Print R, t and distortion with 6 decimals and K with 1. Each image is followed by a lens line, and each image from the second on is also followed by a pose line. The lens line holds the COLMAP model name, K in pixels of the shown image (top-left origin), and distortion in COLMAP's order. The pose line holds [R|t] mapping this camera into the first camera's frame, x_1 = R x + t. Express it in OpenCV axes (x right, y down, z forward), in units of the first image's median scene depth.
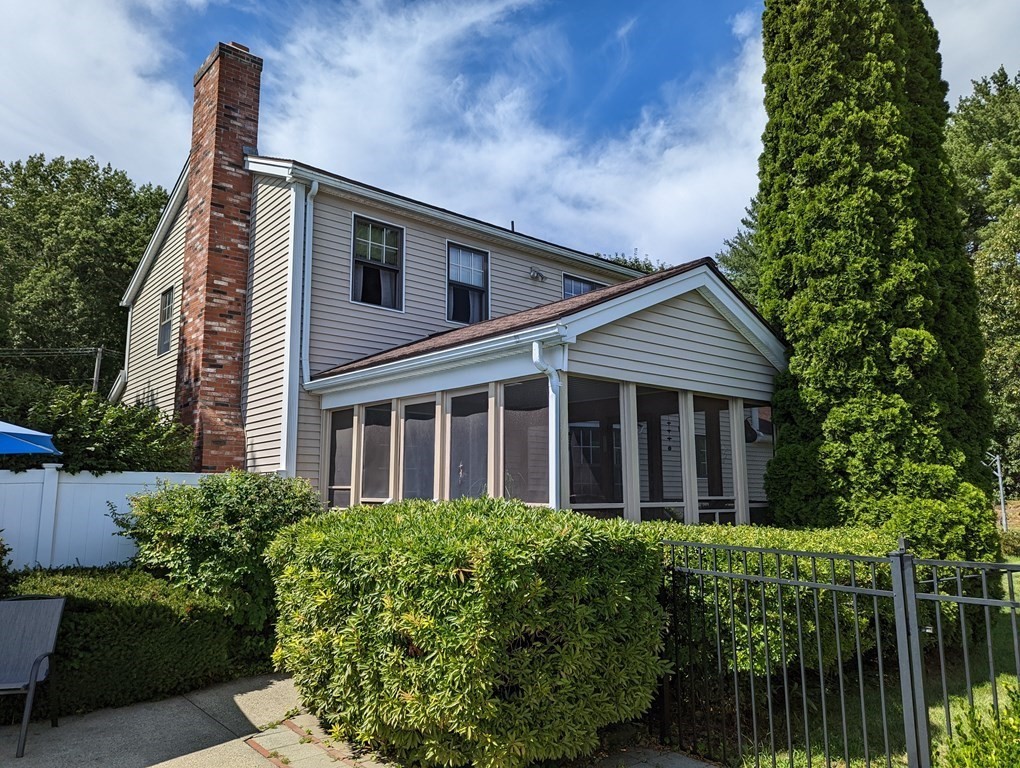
lens RADIAL K [[715.5, 0, 509.5], [0, 715.5, 379.9], [0, 0, 1]] dist [0.061415, -0.051661]
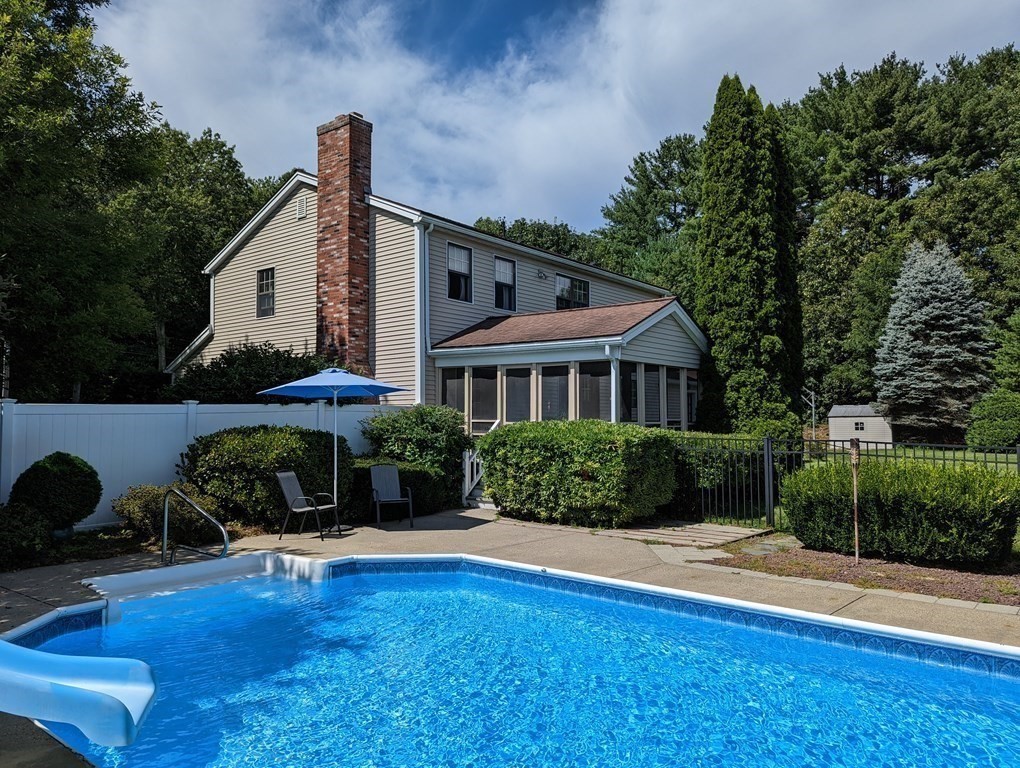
lens RADIAL K [[715.5, 0, 509.5], [0, 715.5, 379.9], [0, 0, 1]] dist [0.061415, -0.051661]
pose [[0.982863, 0.010919, 0.184016, -0.487494], [-0.029300, 0.994807, 0.097469, -0.114669], [-0.181996, -0.101191, 0.978079, -0.774335]]
